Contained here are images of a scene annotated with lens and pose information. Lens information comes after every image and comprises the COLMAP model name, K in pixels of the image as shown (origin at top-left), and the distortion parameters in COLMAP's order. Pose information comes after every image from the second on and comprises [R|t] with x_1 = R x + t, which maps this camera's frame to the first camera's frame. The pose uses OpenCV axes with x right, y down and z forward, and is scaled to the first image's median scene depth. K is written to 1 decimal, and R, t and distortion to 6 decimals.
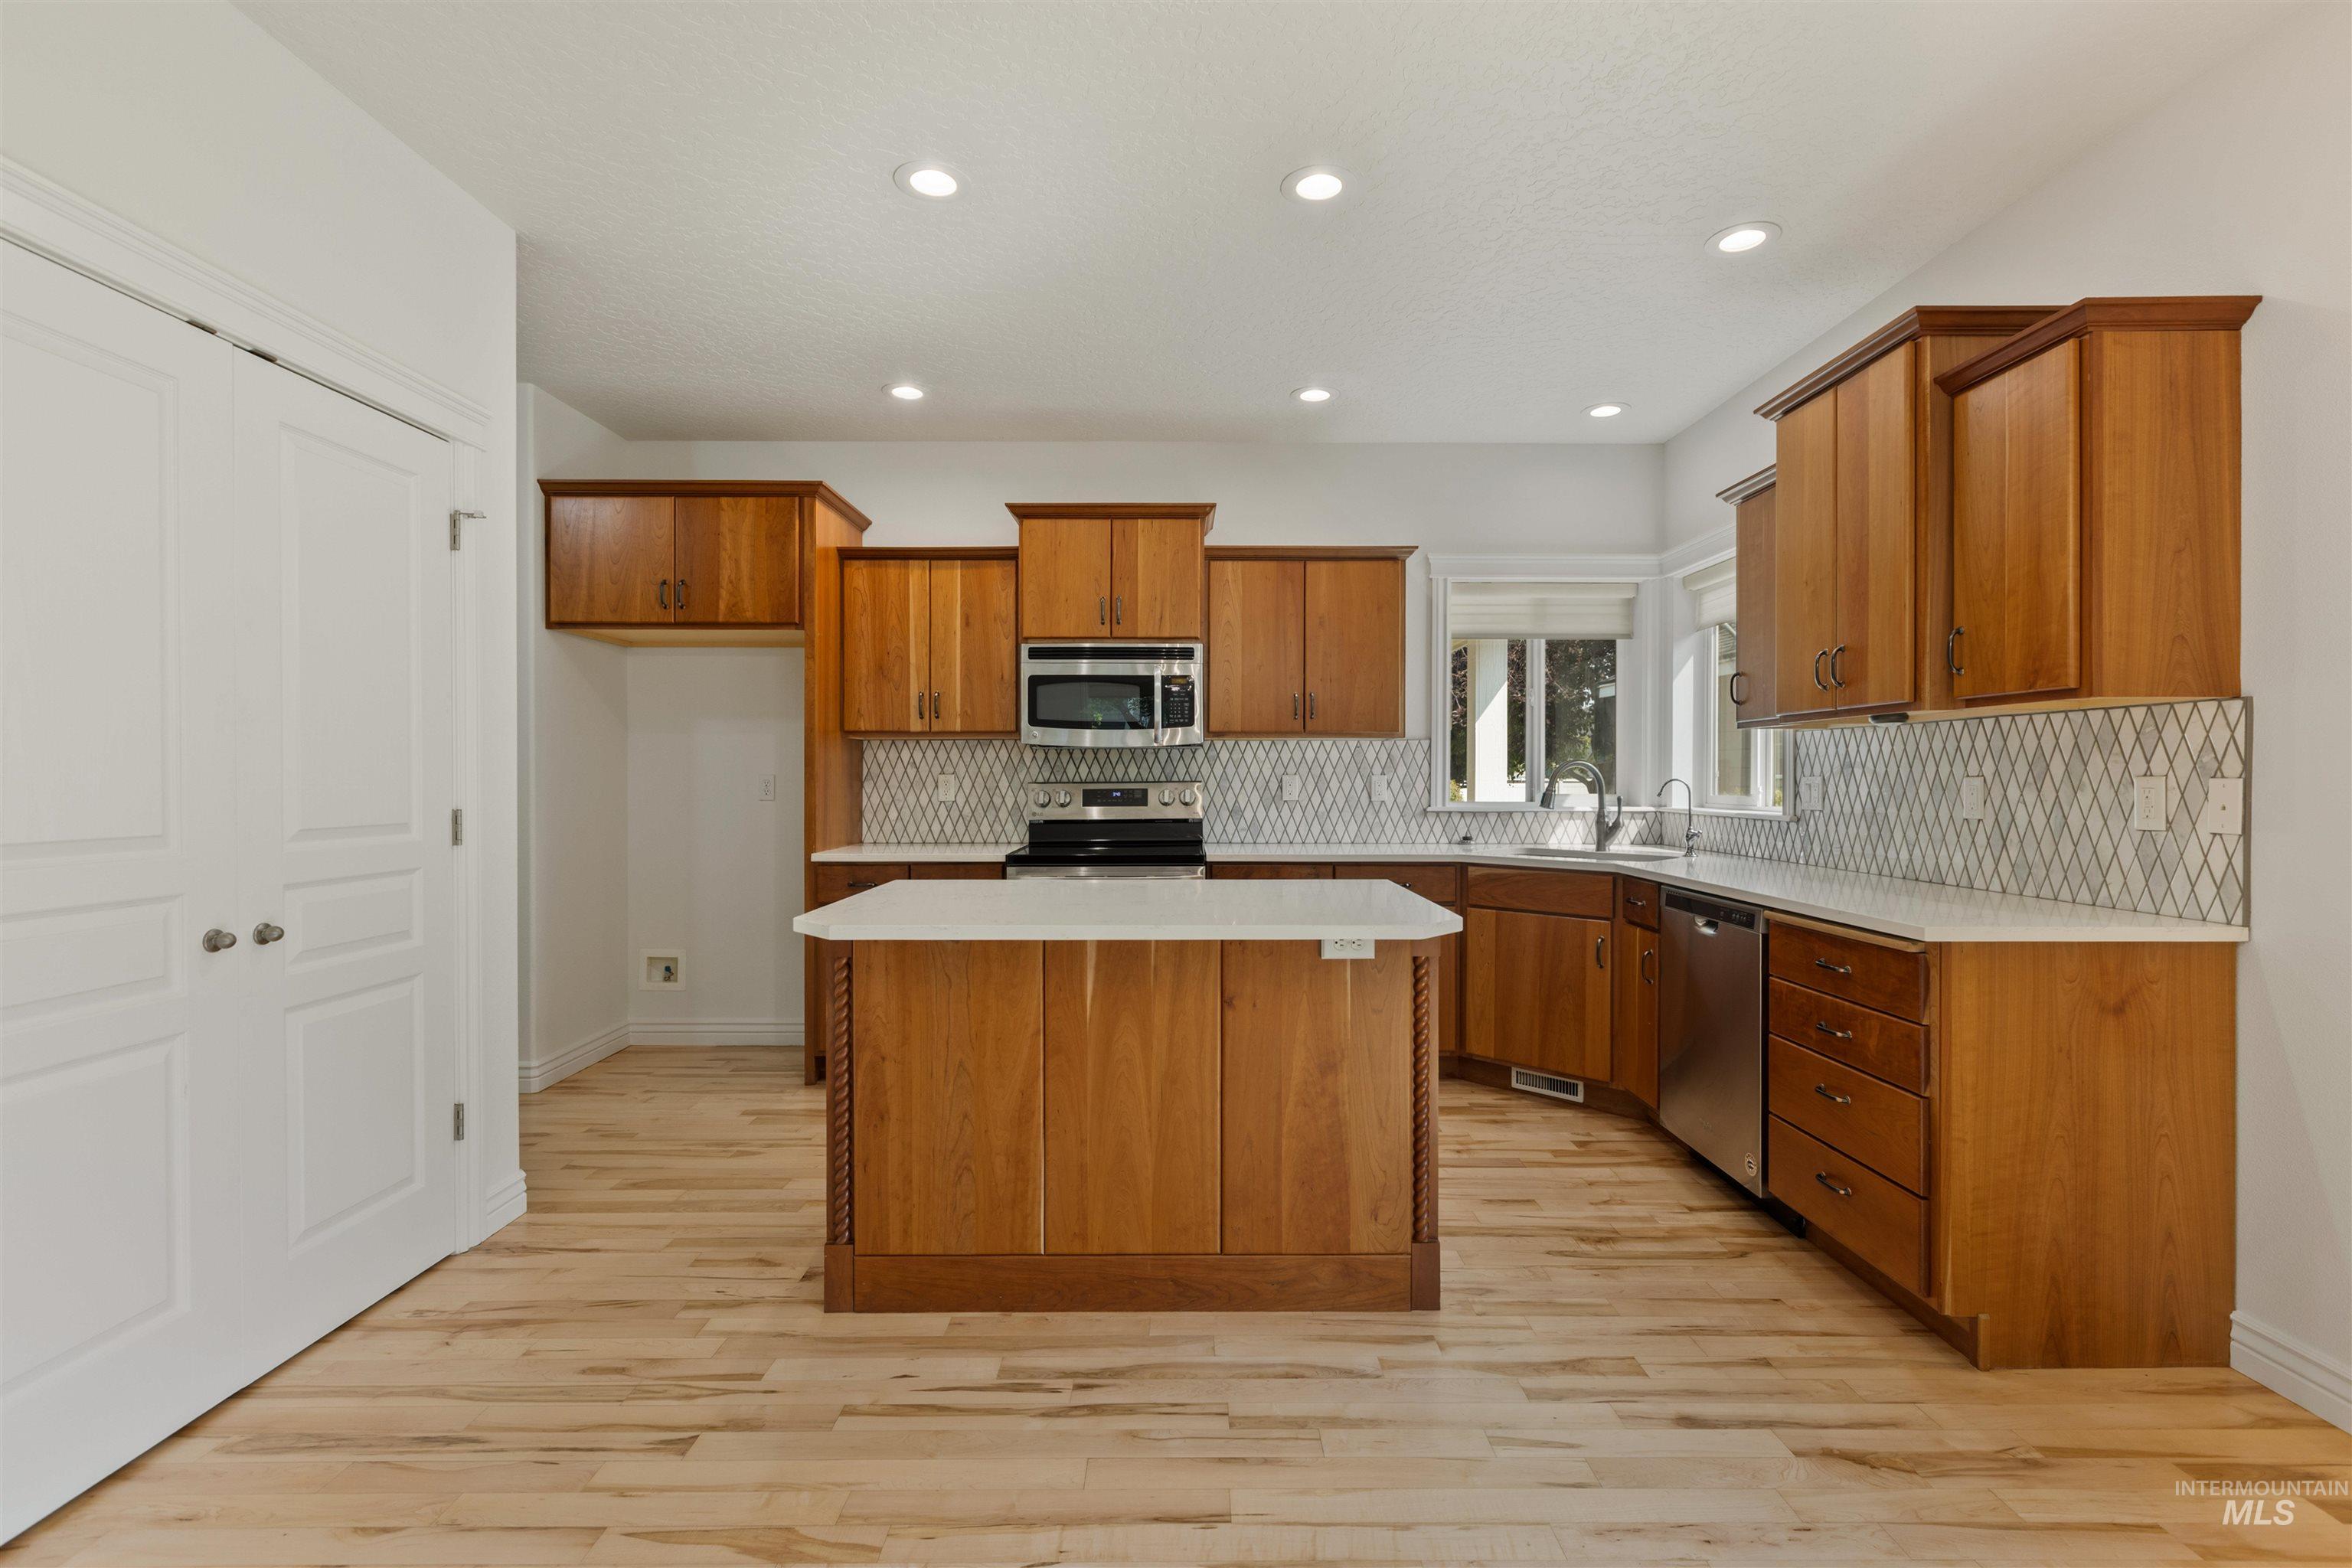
lens RADIAL K [[1081.1, 0, 1188.5], [0, 1081.1, 800.4], [0, 0, 1]] dist [0.002853, -0.001270]
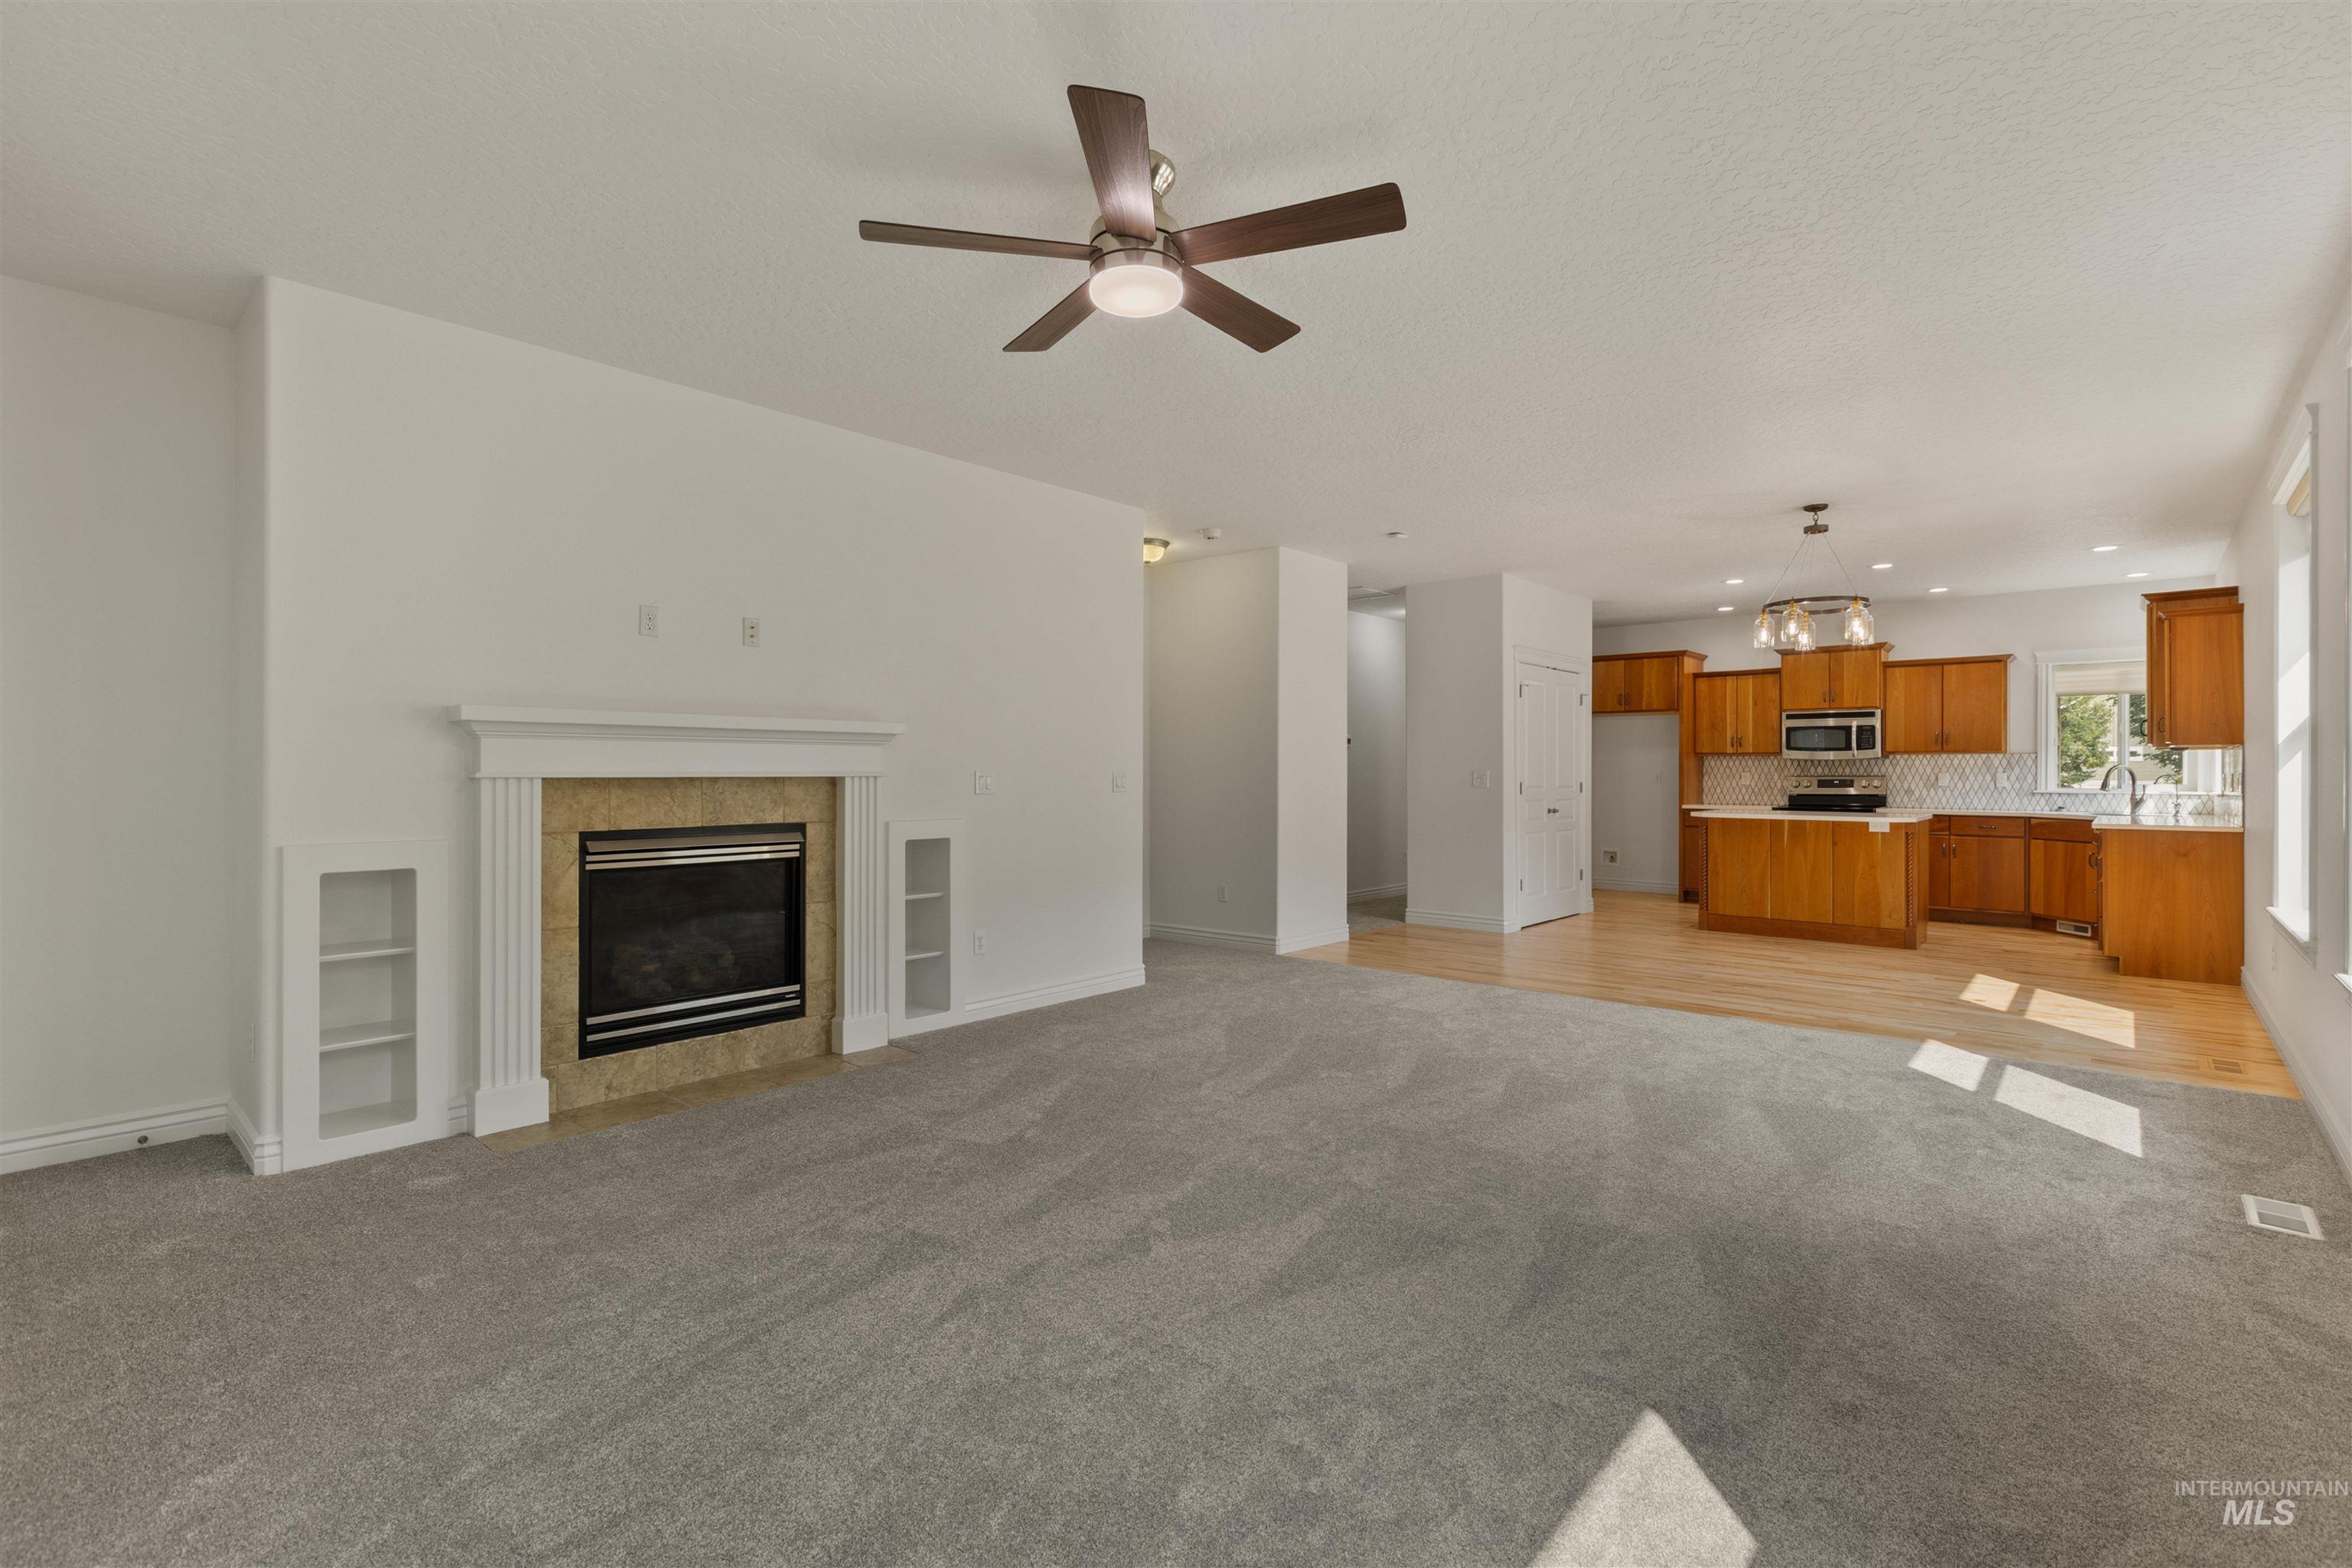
lens RADIAL K [[1081.1, 0, 1175.3], [0, 1081.1, 768.1], [0, 0, 1]] dist [0.002853, -0.001270]
pose [[0.749271, -0.000852, -0.662263, 0.505431], [-0.017352, 0.999631, -0.020918, 0.046744], [0.662036, 0.027165, 0.748979, -1.955979]]
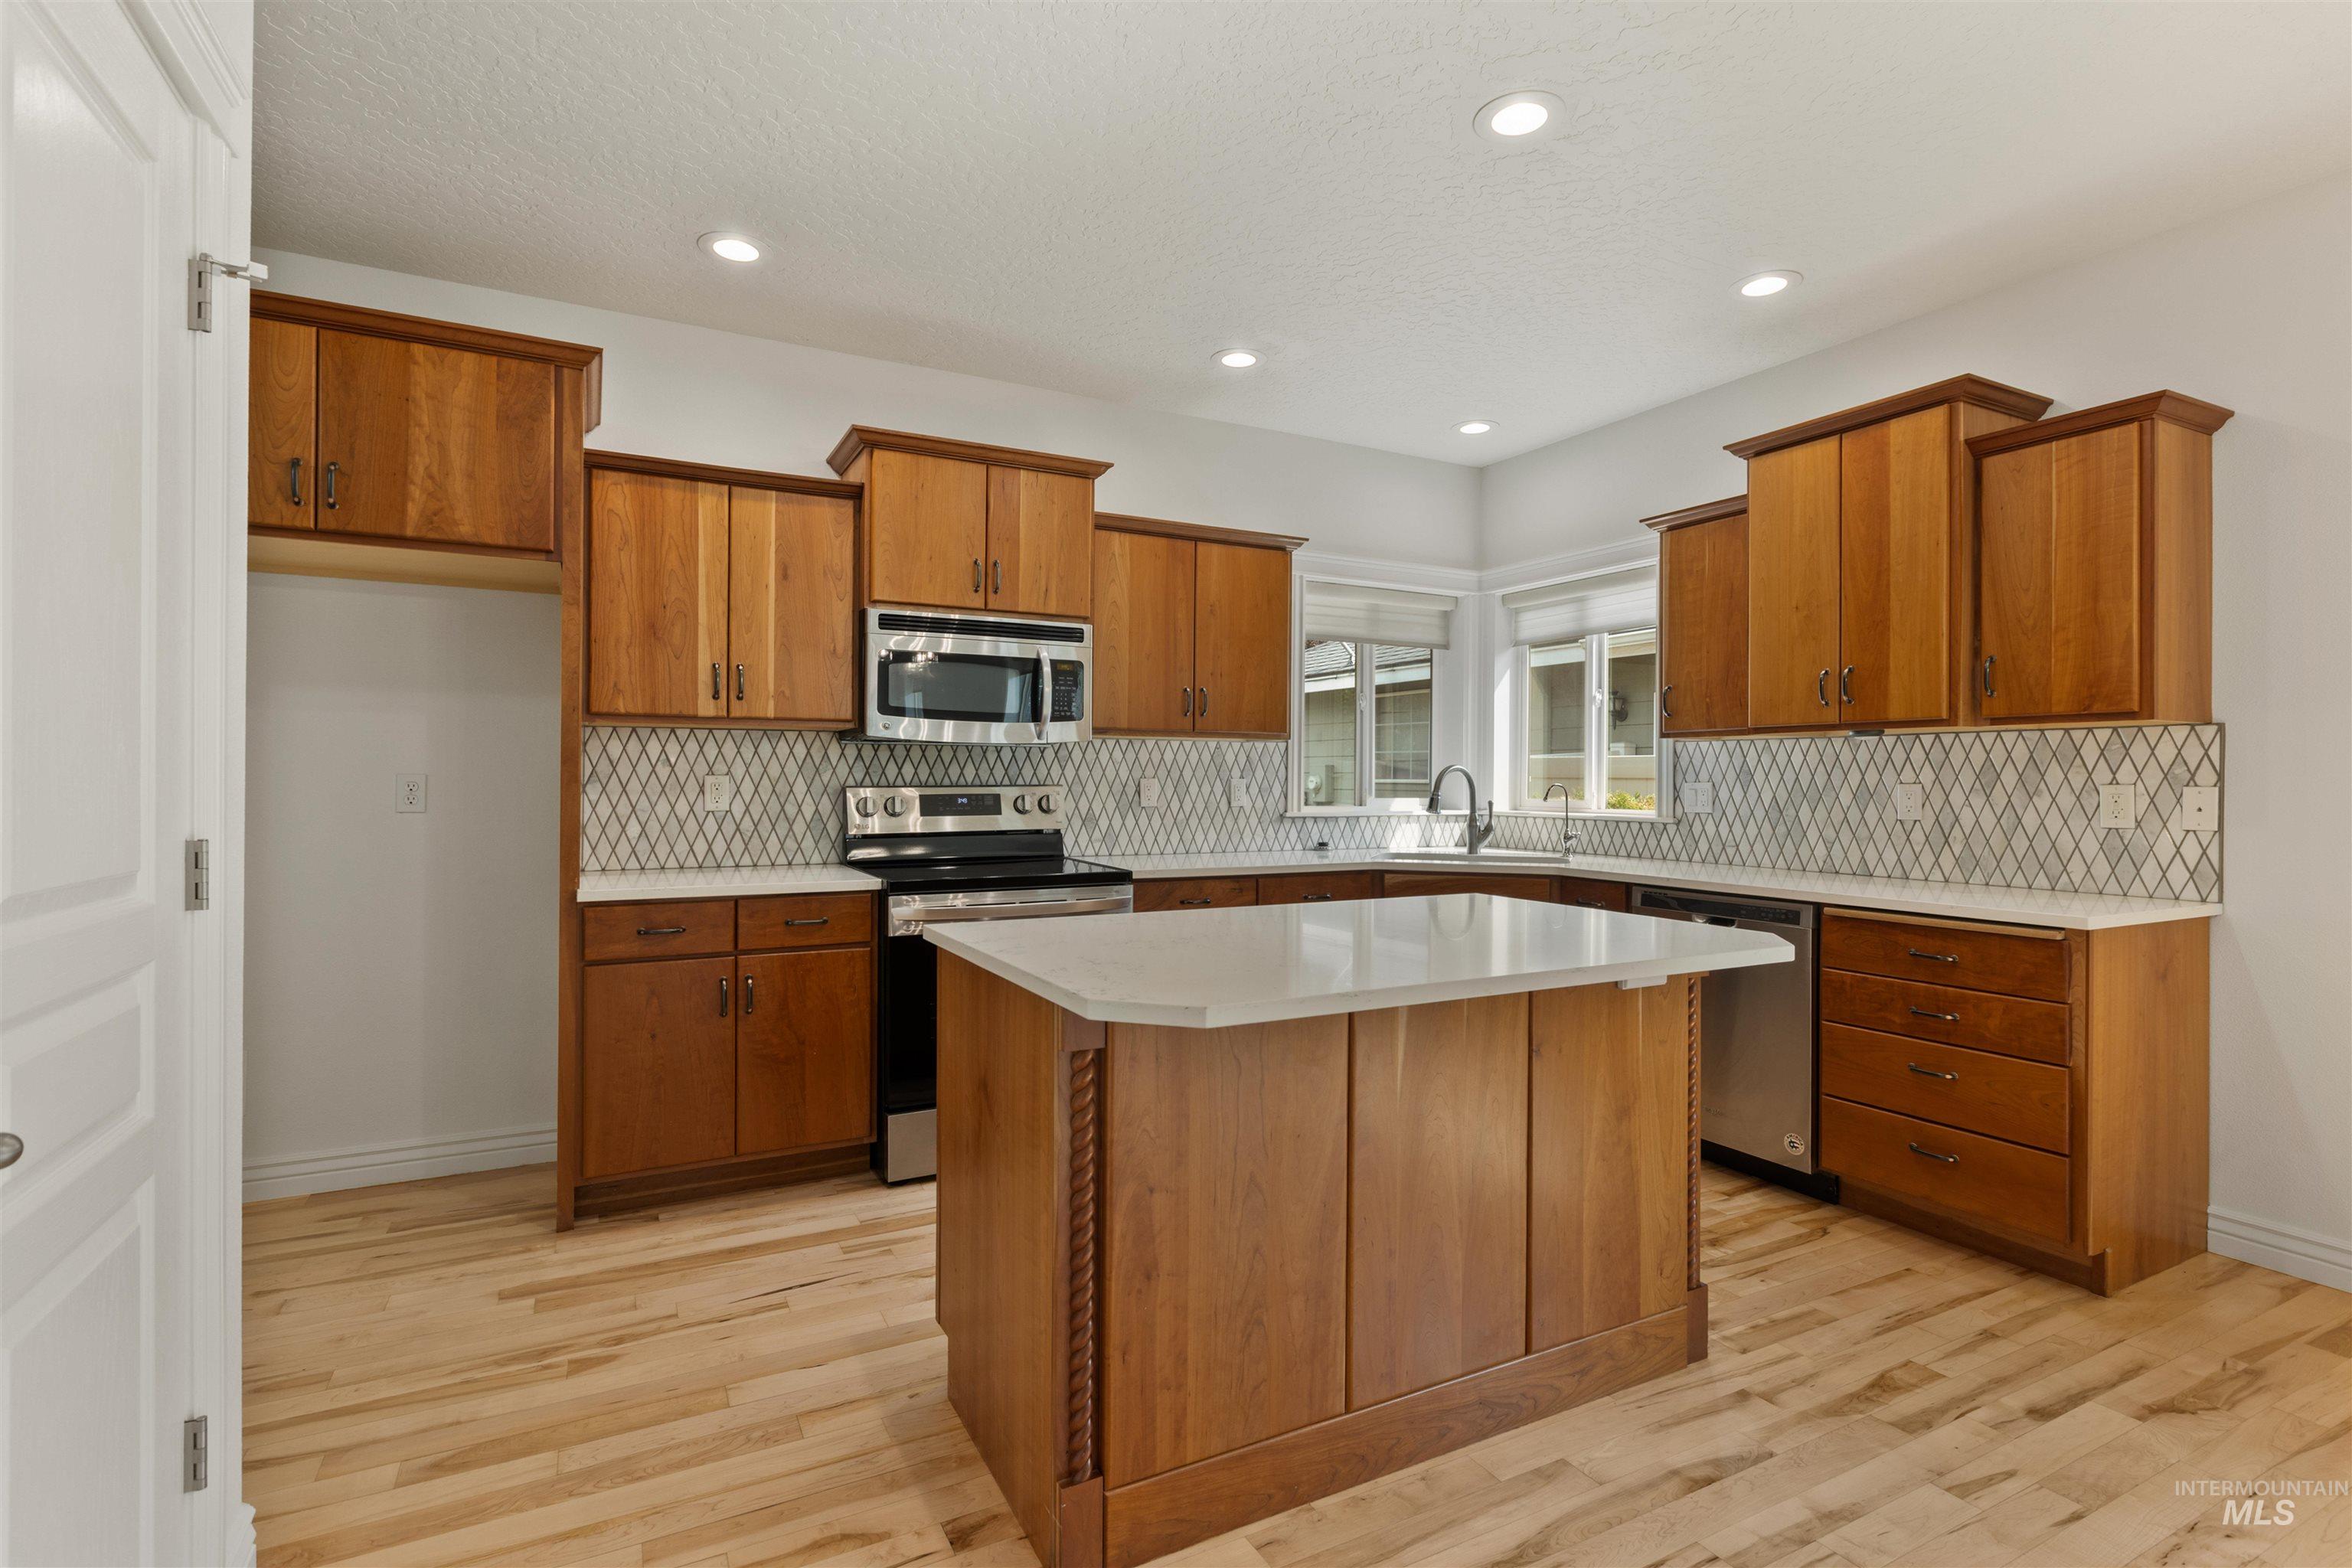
lens RADIAL K [[1081.1, 0, 1227.7], [0, 1081.1, 792.6], [0, 0, 1]] dist [0.002853, -0.001270]
pose [[0.879838, -0.000761, 0.475272, -0.401453], [0.005521, 0.999948, -0.008619, -0.005411], [-0.475241, 0.010207, 0.879796, 0.262816]]
